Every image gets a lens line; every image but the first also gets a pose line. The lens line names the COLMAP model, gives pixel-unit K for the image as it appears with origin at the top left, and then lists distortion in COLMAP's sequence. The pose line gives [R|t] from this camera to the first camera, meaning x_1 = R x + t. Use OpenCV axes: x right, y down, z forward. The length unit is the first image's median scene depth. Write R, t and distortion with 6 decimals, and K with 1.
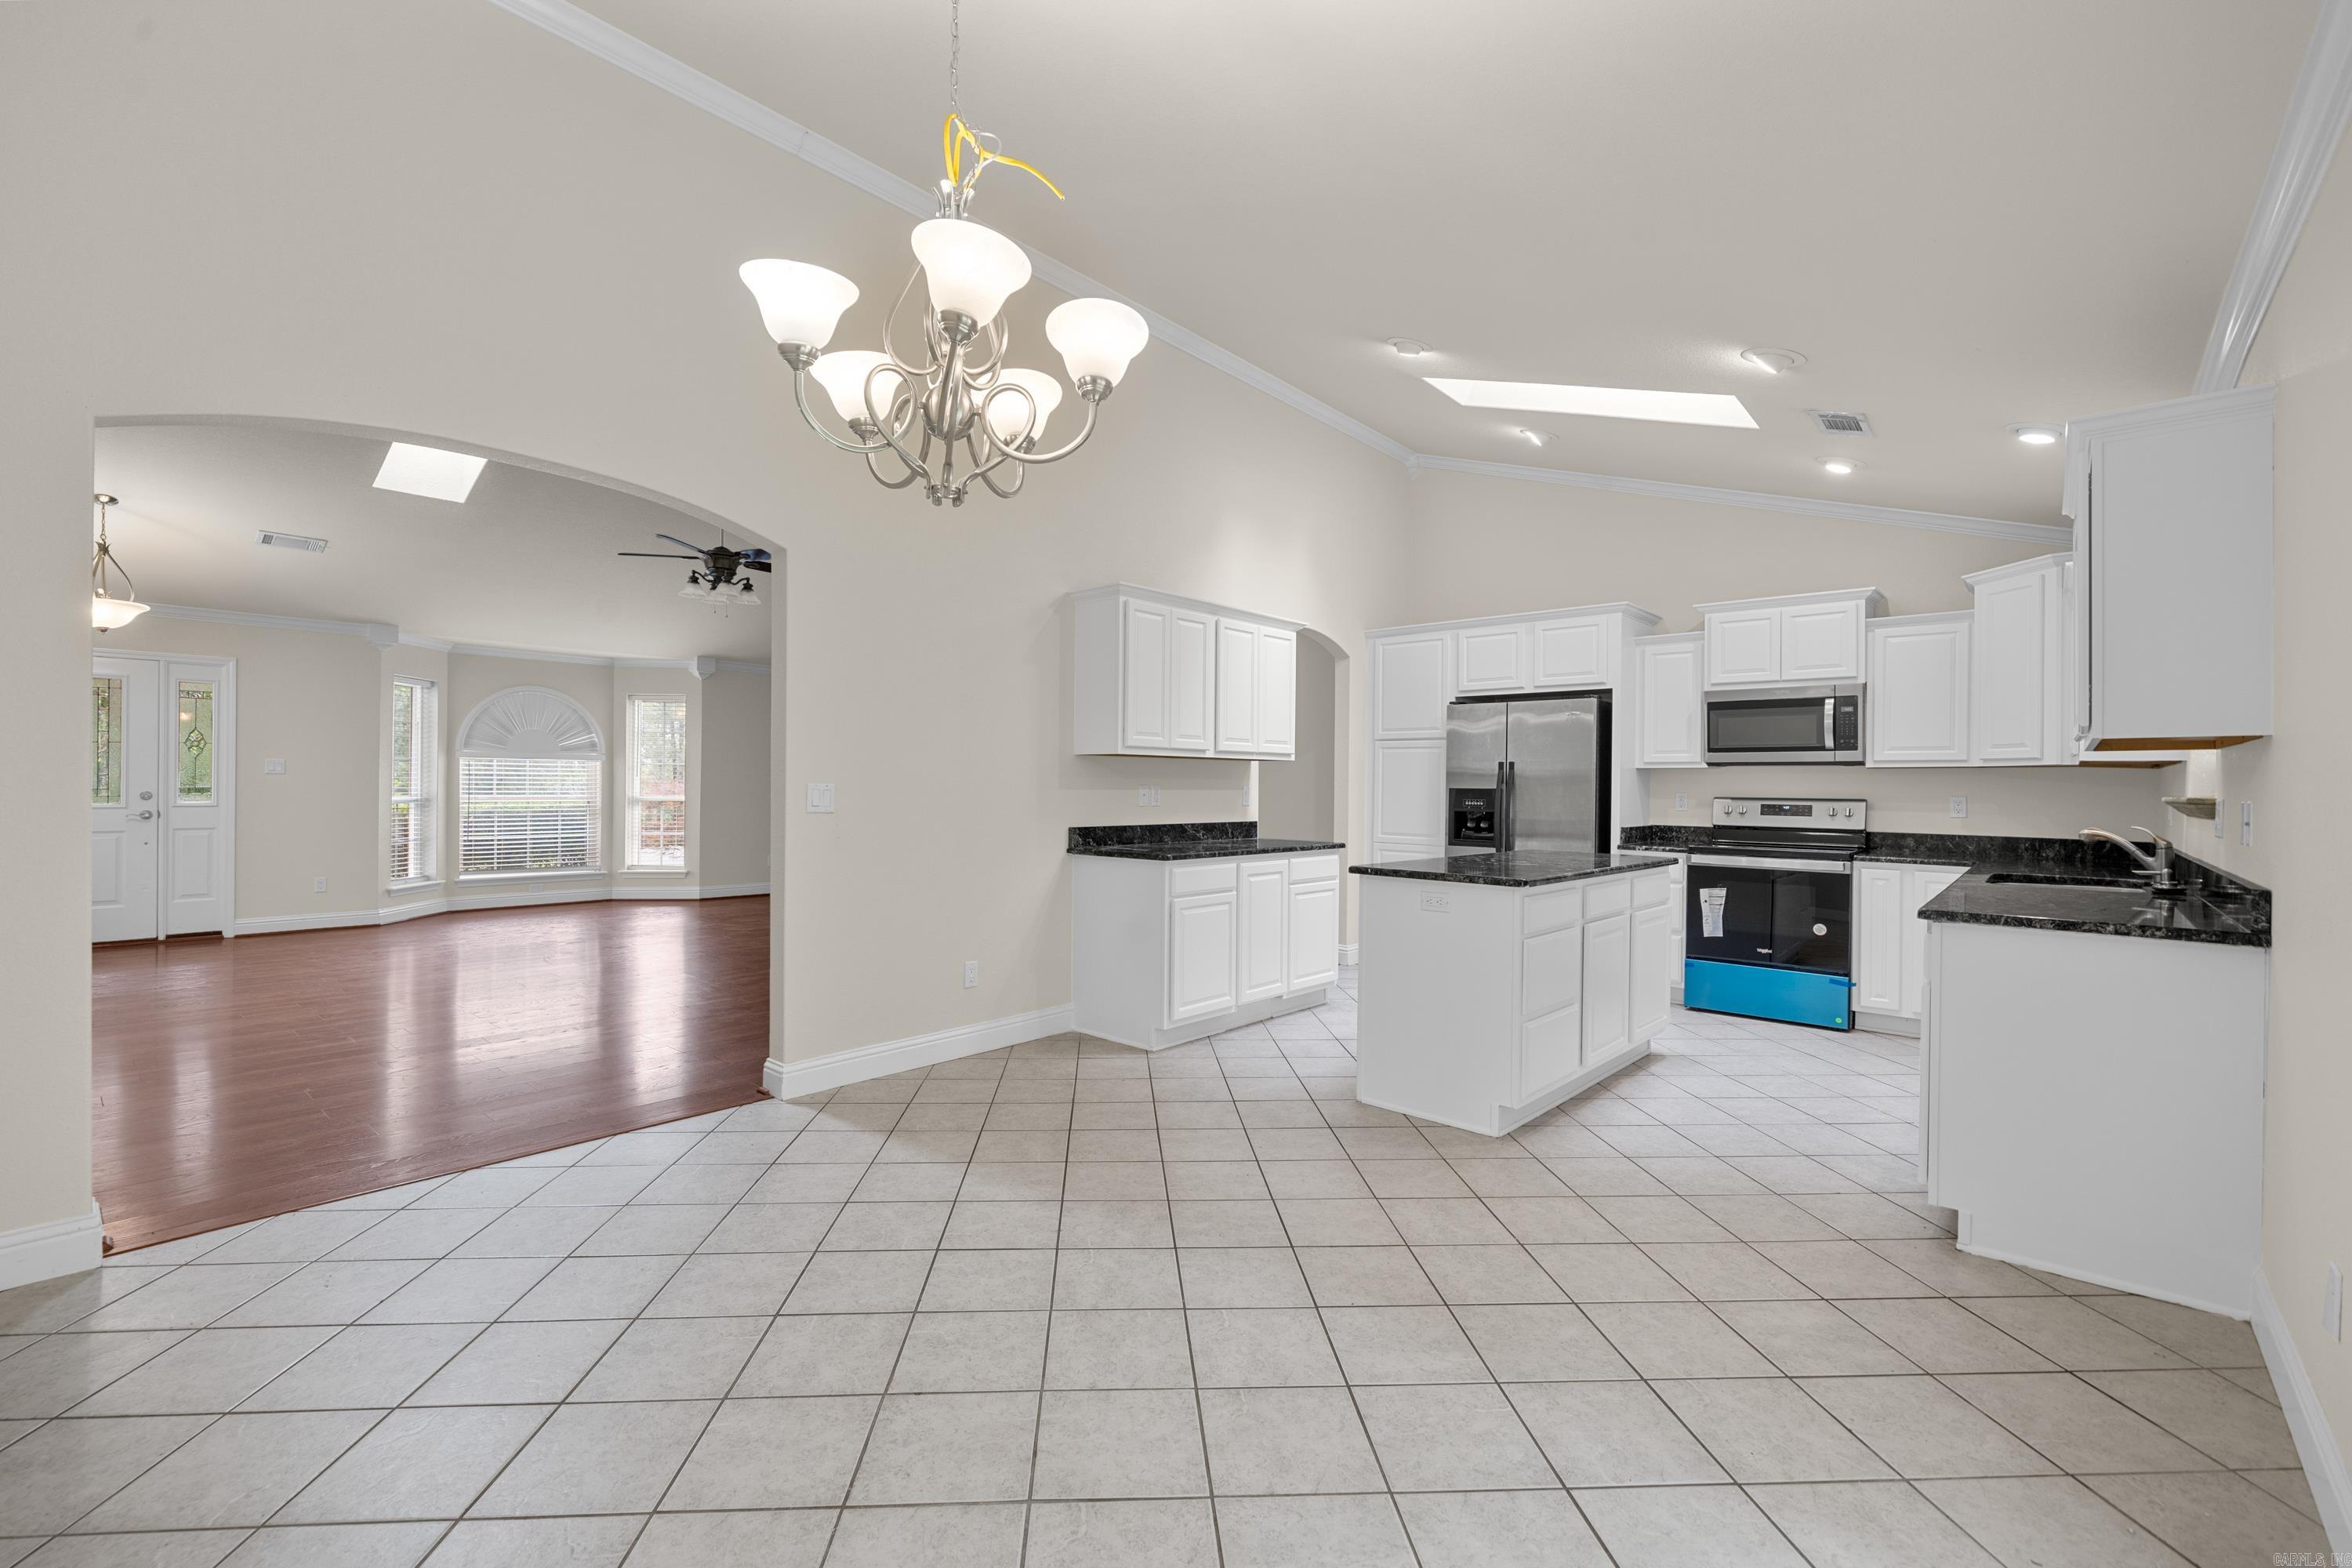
lens RADIAL K [[1010.1, 0, 1180.3], [0, 1010.1, 774.5], [0, 0, 1]] dist [0.021260, 0.000000]
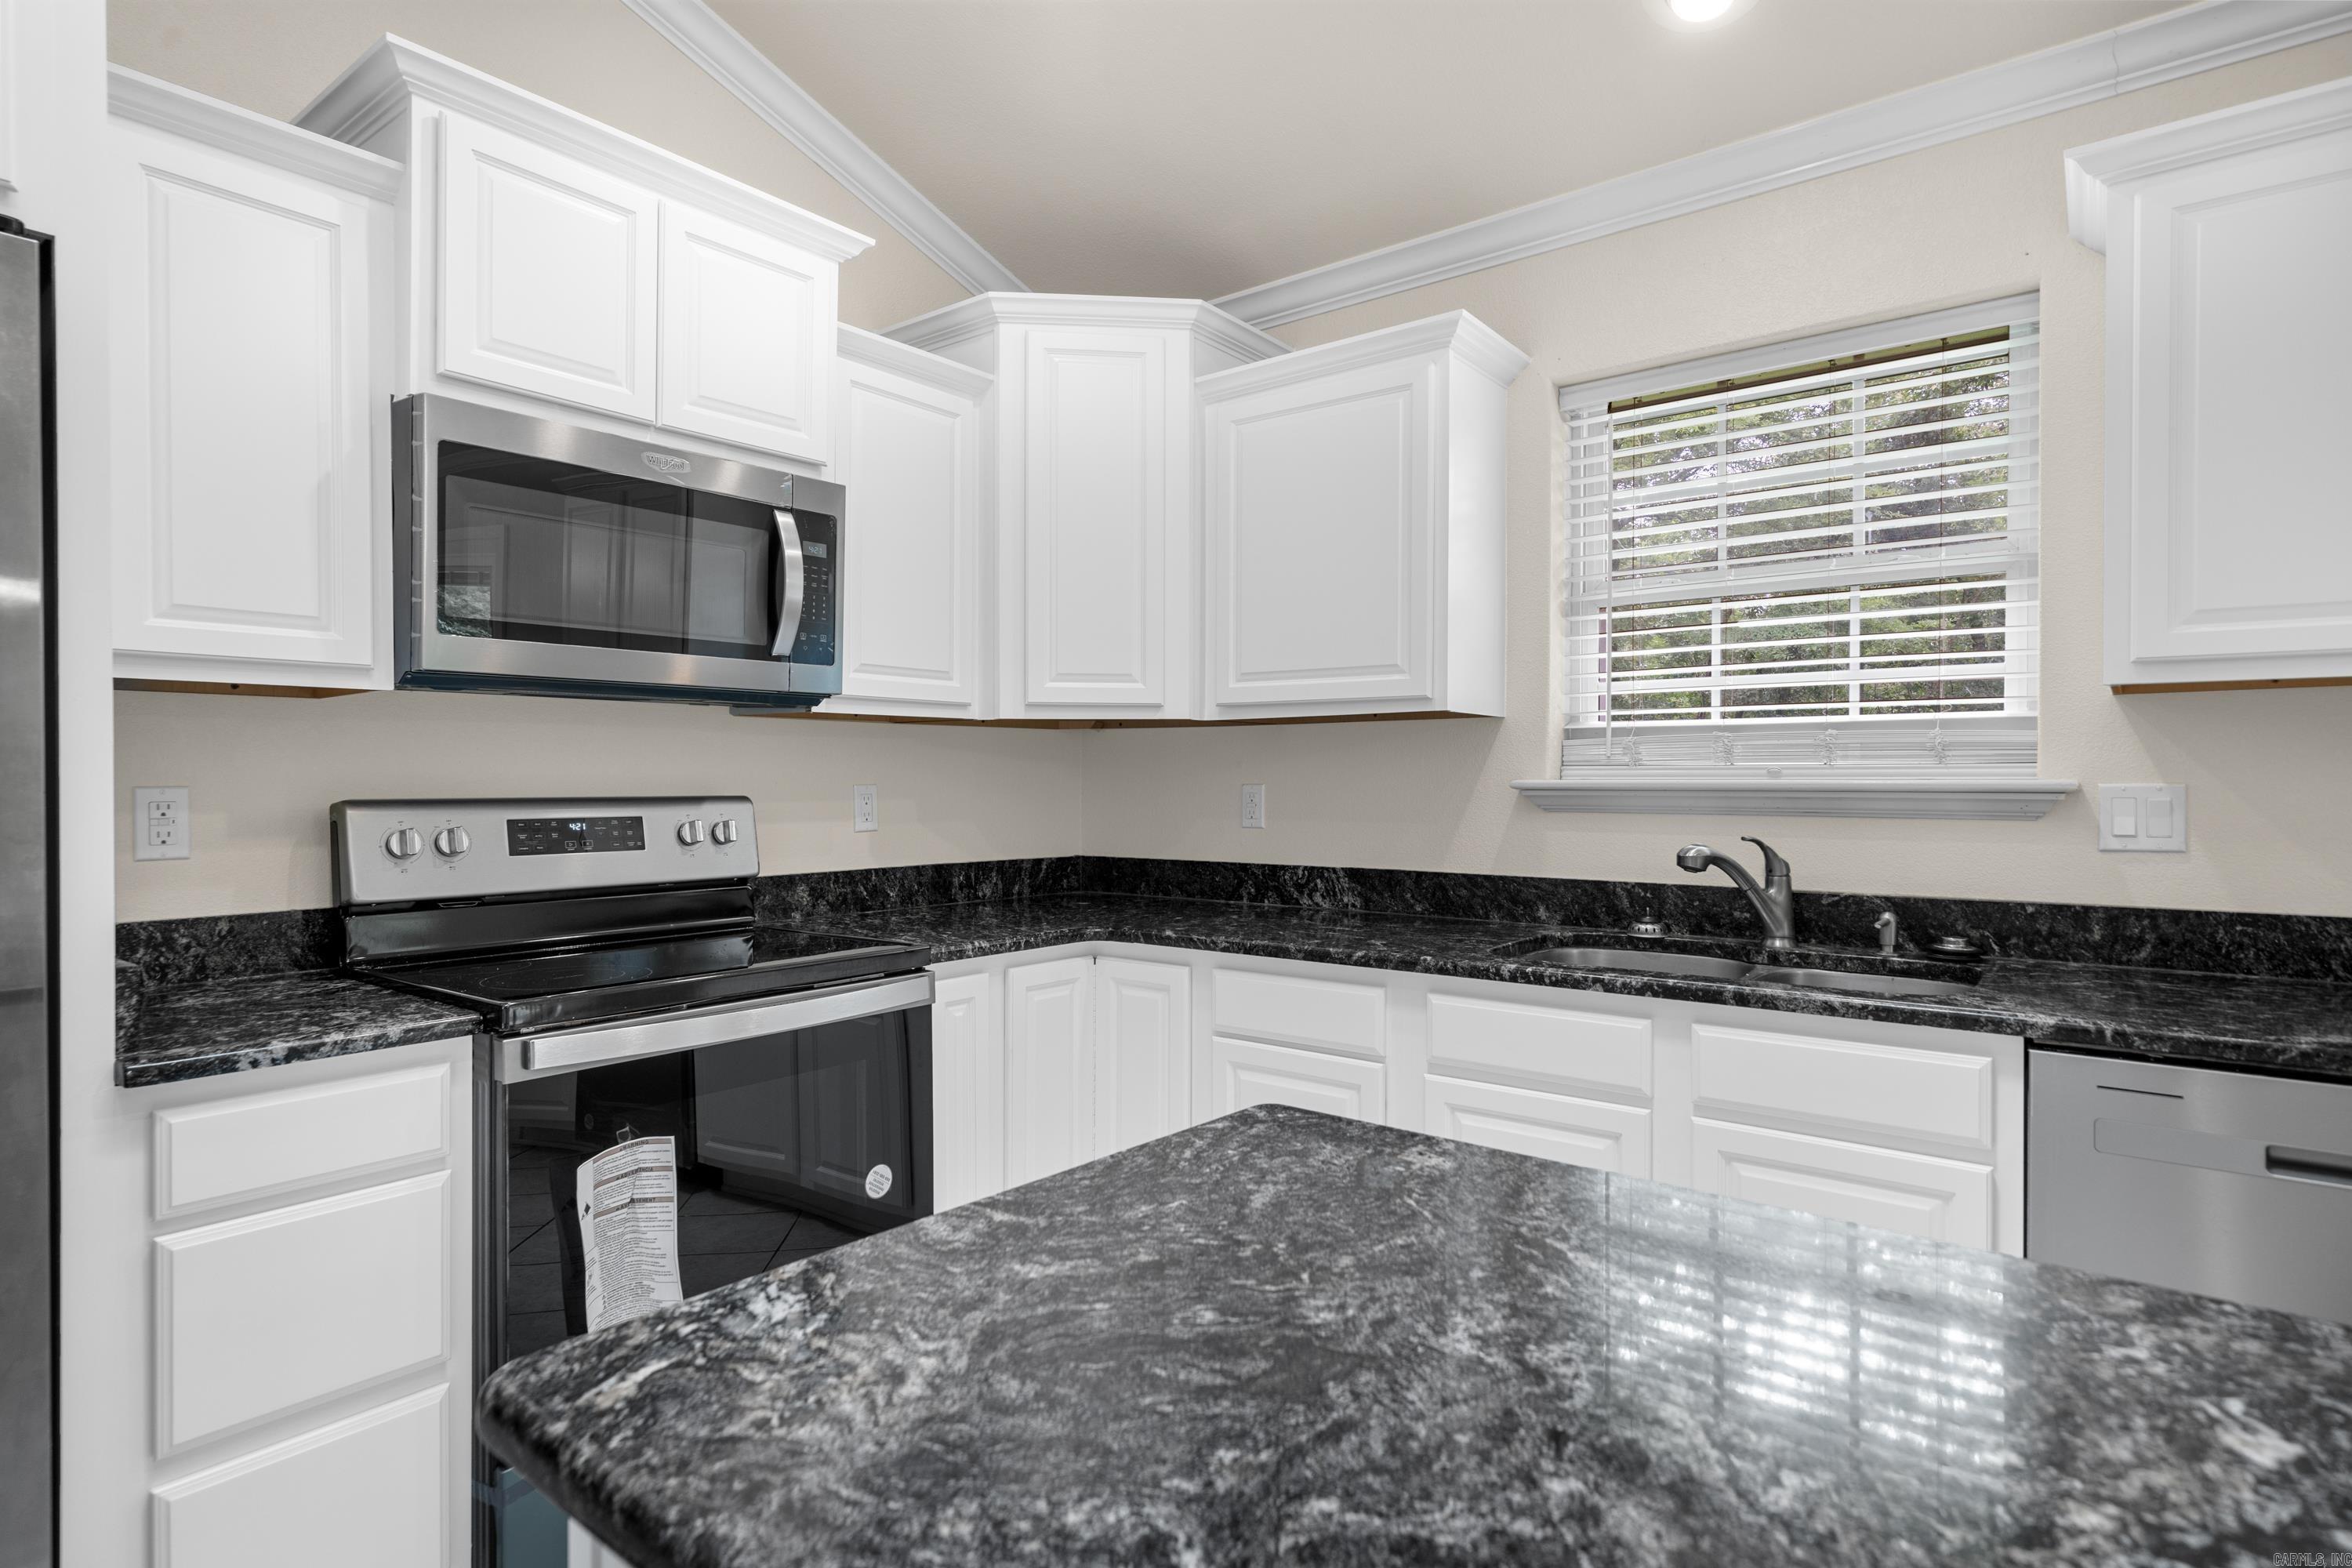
lens RADIAL K [[1223.1, 0, 1176.9], [0, 1223.1, 789.1], [0, 0, 1]] dist [0.002200, 0.000531]
pose [[-0.044819, -0.020598, 0.998783, 0.205551], [-0.010992, 0.999737, 0.020124, 0.011053], [-0.998935, -0.010077, -0.045033, 0.878074]]
